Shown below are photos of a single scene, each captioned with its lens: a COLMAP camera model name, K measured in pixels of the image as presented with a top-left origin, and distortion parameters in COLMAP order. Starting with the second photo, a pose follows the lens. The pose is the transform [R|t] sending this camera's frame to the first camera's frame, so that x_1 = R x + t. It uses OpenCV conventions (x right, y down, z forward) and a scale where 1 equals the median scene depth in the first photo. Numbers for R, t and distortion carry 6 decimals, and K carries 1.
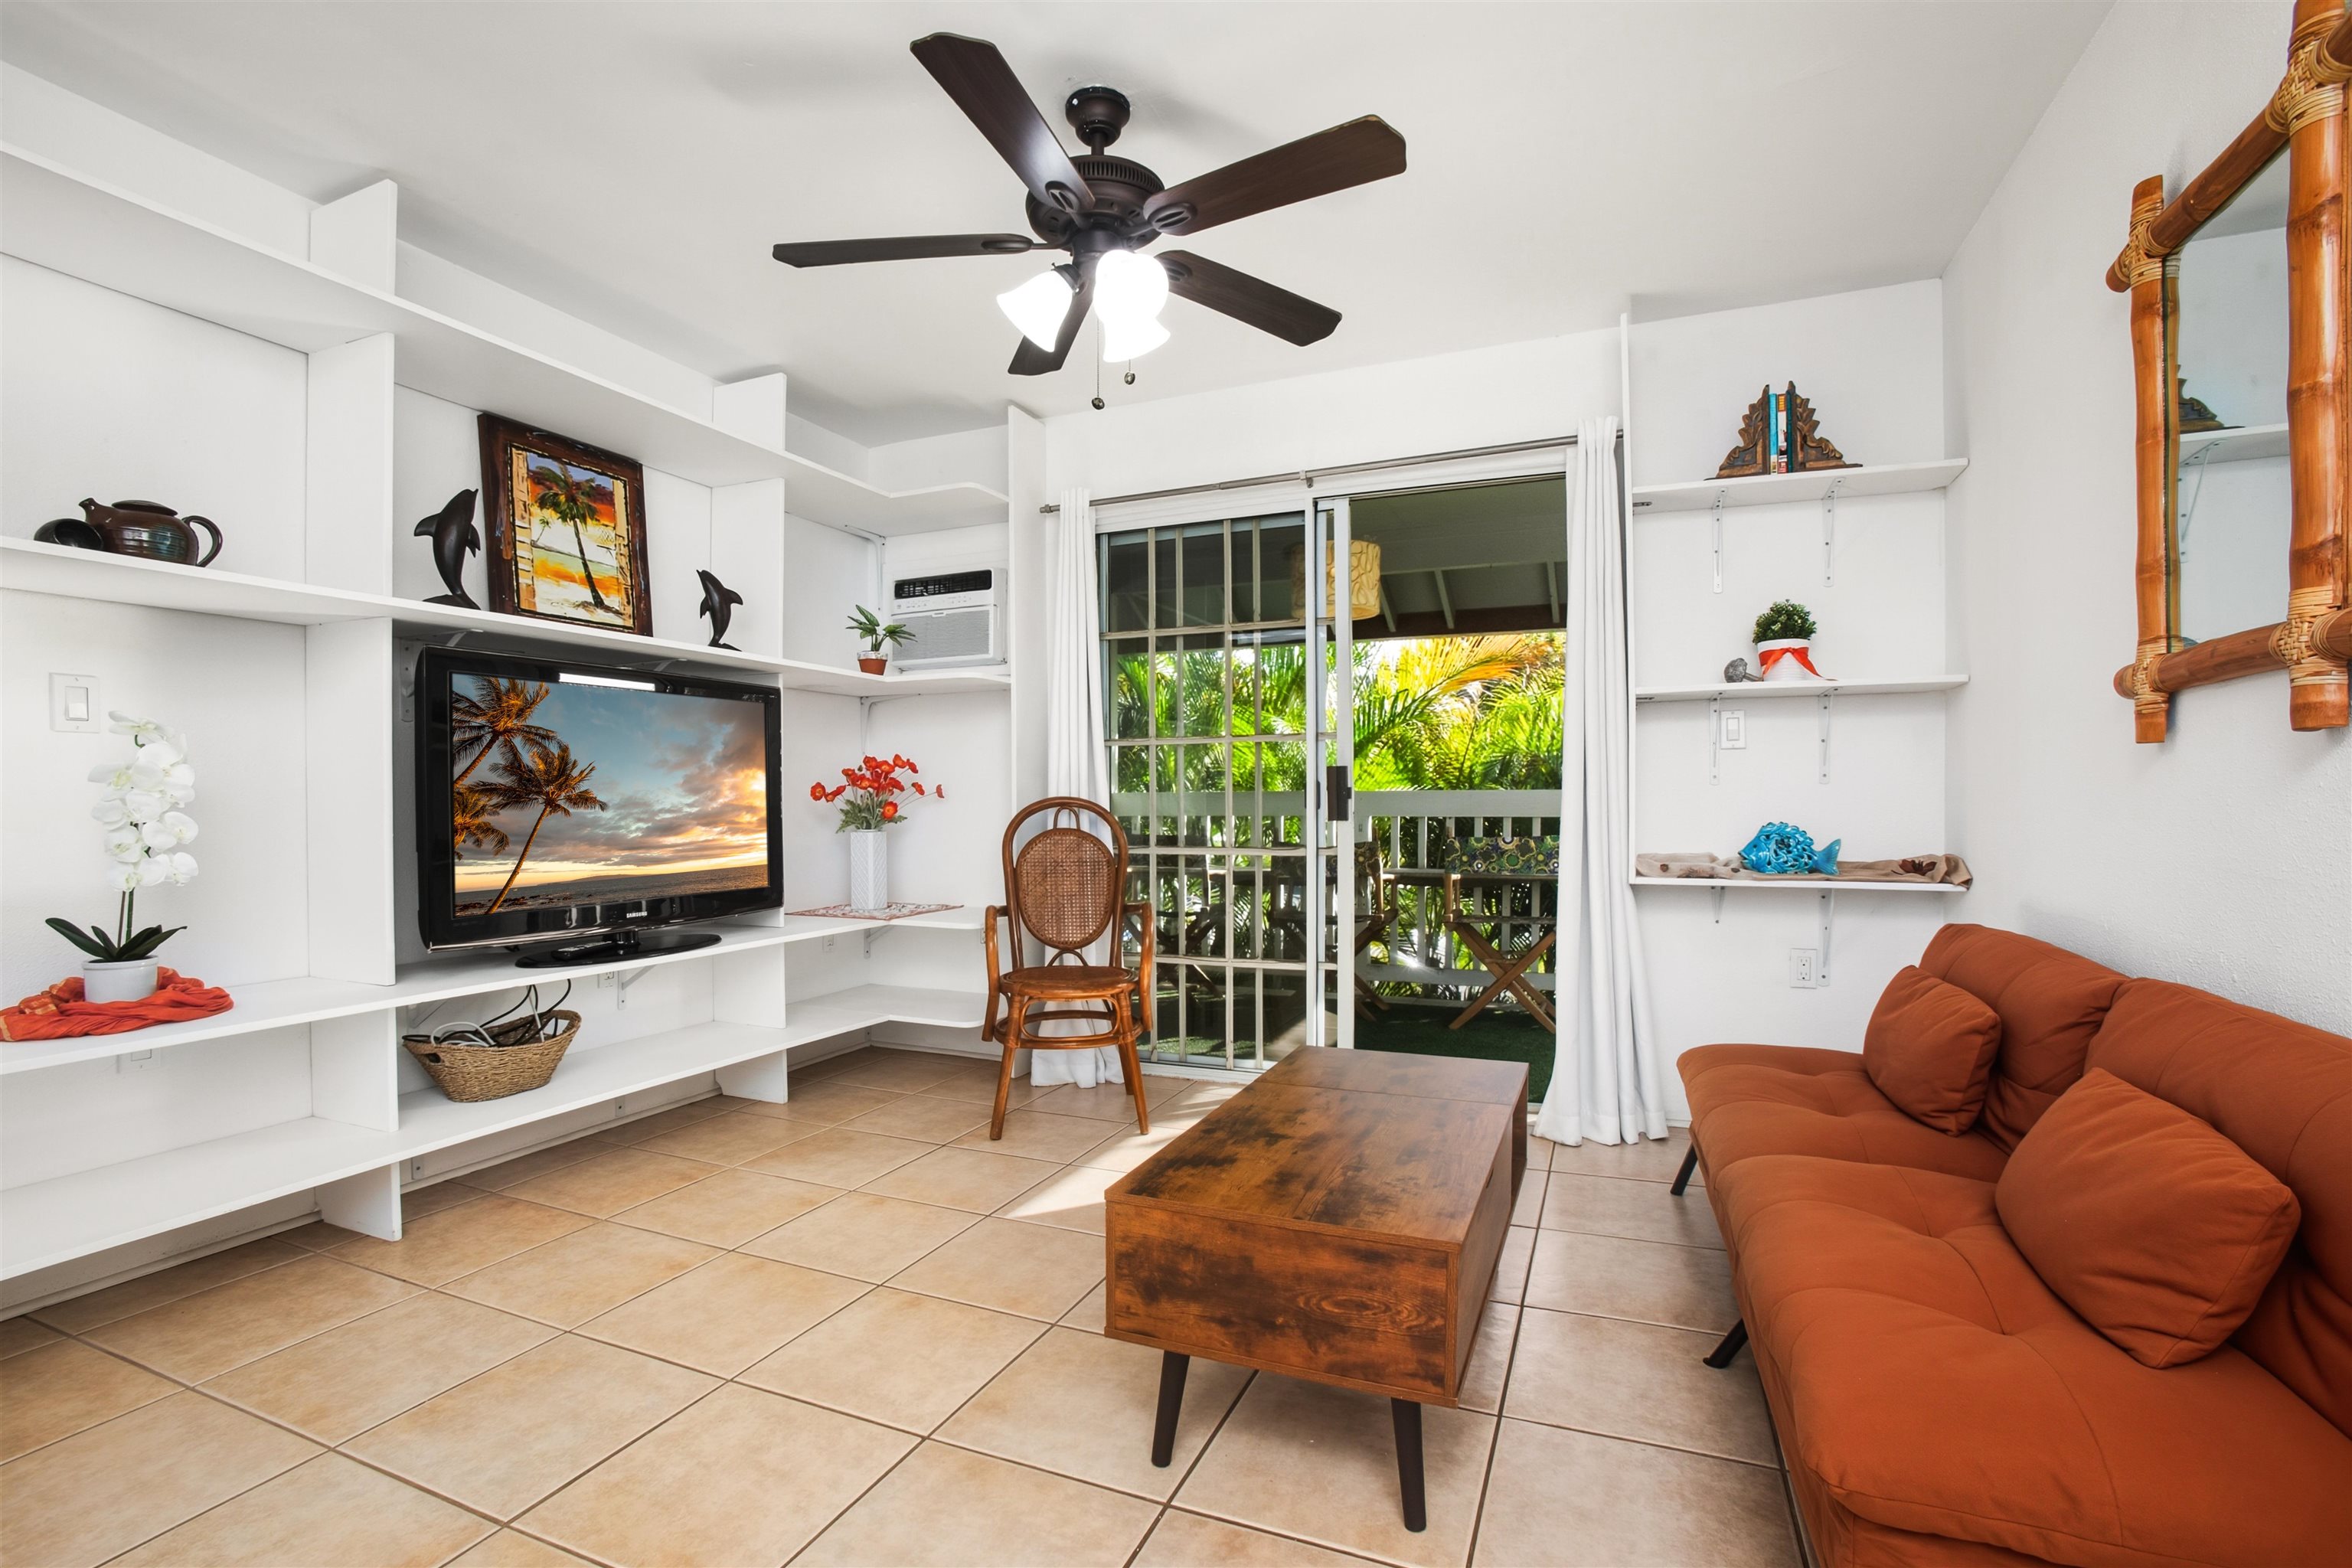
lens RADIAL K [[1085.2, 0, 1189.6], [0, 1085.2, 821.0], [0, 0, 1]] dist [-0.073338, 0.000264]
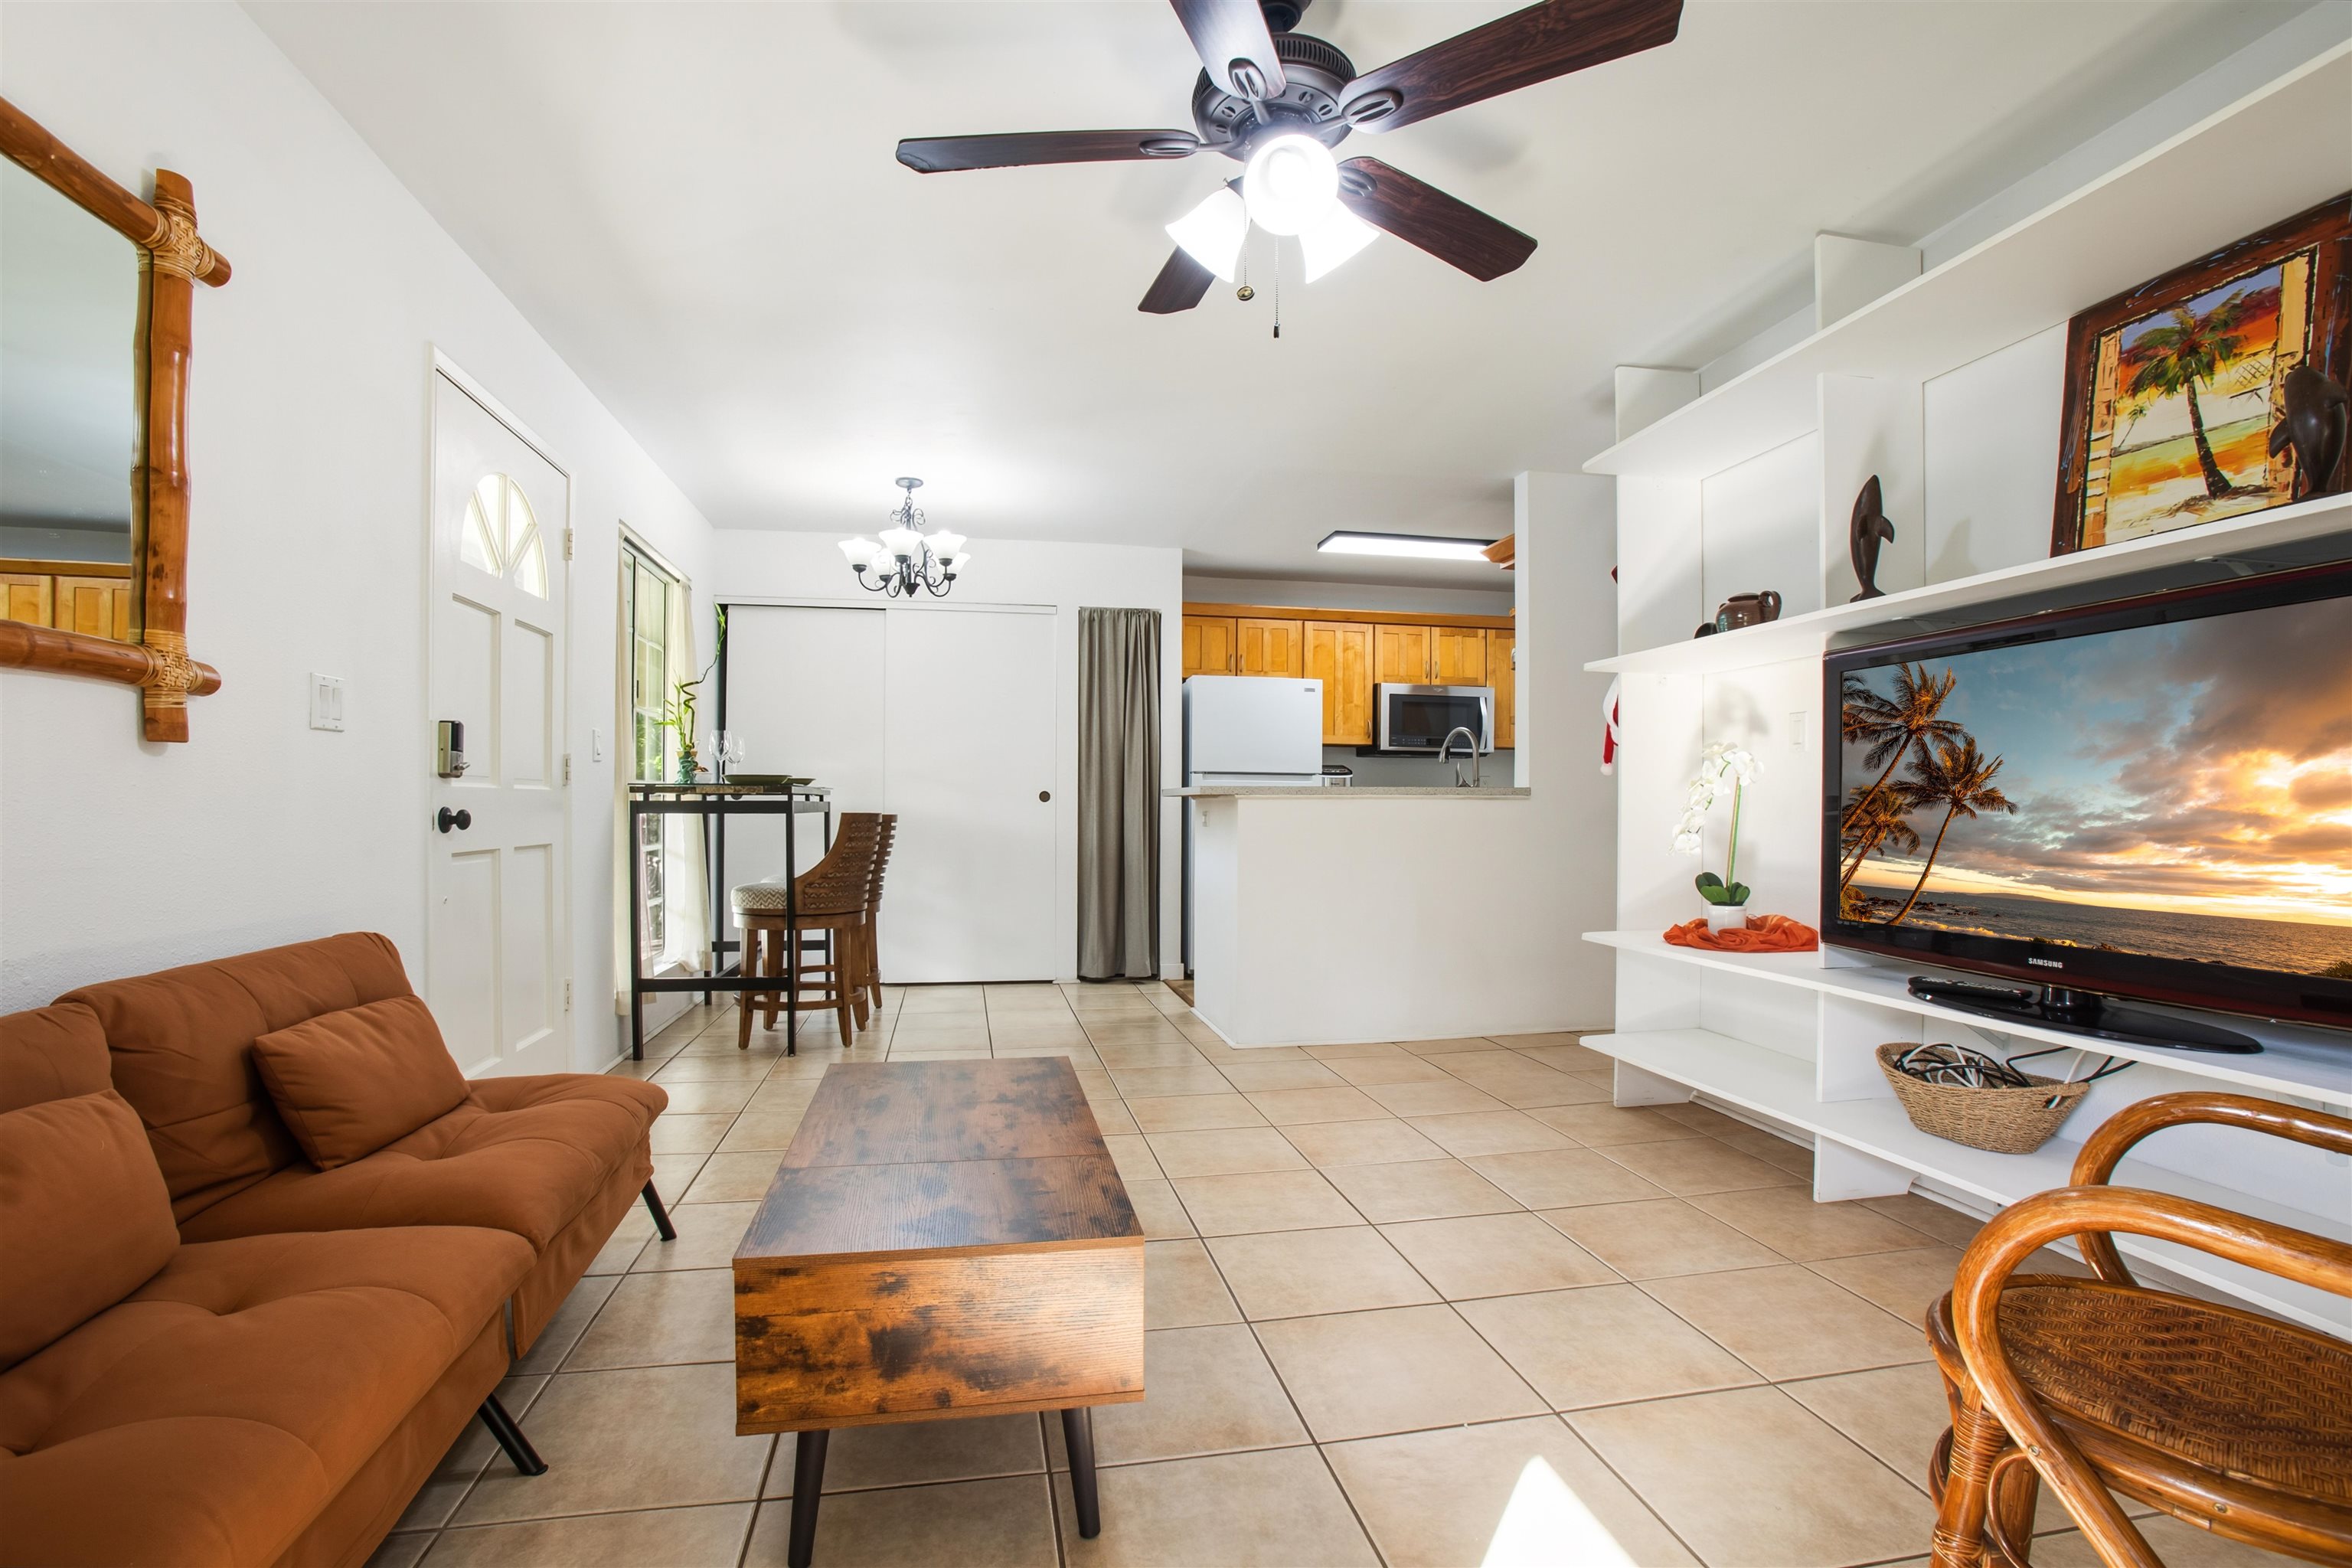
lens RADIAL K [[1070.2, 0, 1182.7], [0, 1070.2, 794.3], [0, 0, 1]] dist [-0.003011, 0.000029]
pose [[-0.826826, -0.004301, -0.562441, 0.339659], [-0.012726, 0.999858, 0.011062, -0.022061], [0.562314, 0.016304, -0.826763, 1.244077]]
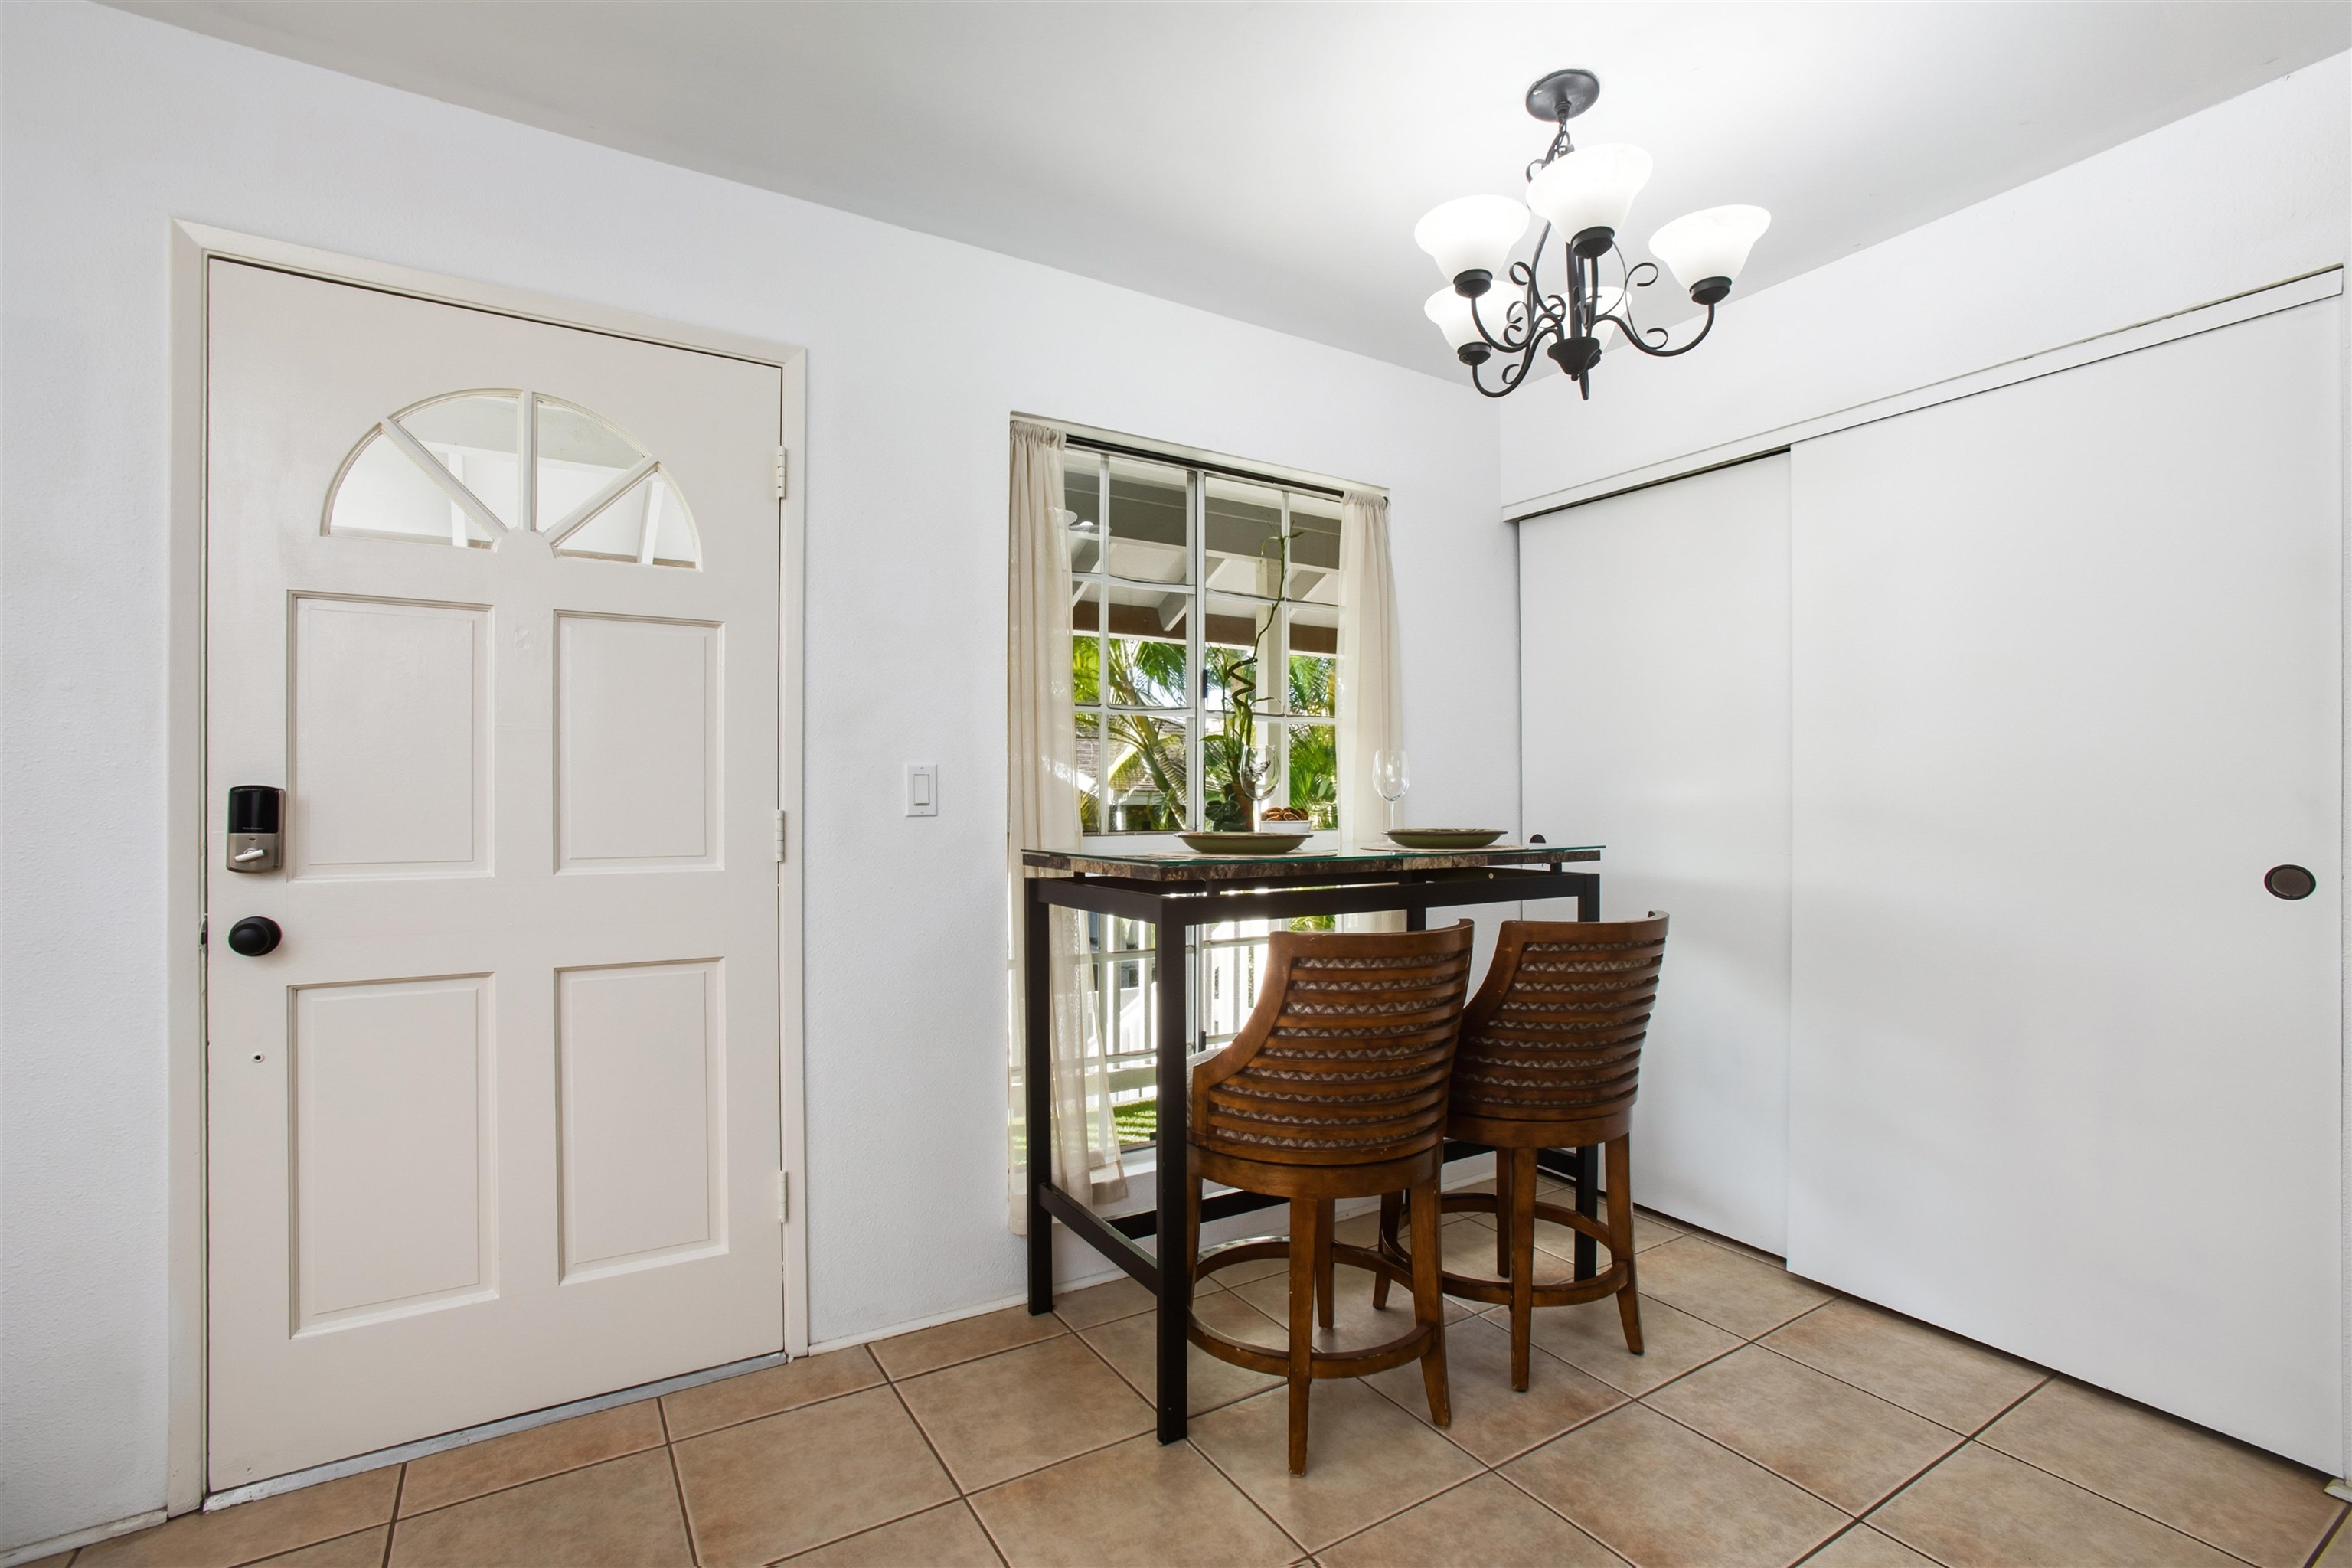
lens RADIAL K [[1070.2, 0, 1182.7], [0, 1070.2, 794.3], [0, 0, 1]] dist [-0.003011, 0.000029]
pose [[-0.819337, 0.005777, 0.573283, -0.415925], [0.013879, 0.999856, 0.009761, -0.060985], [-0.573144, 0.015954, -0.819300, 0.319728]]
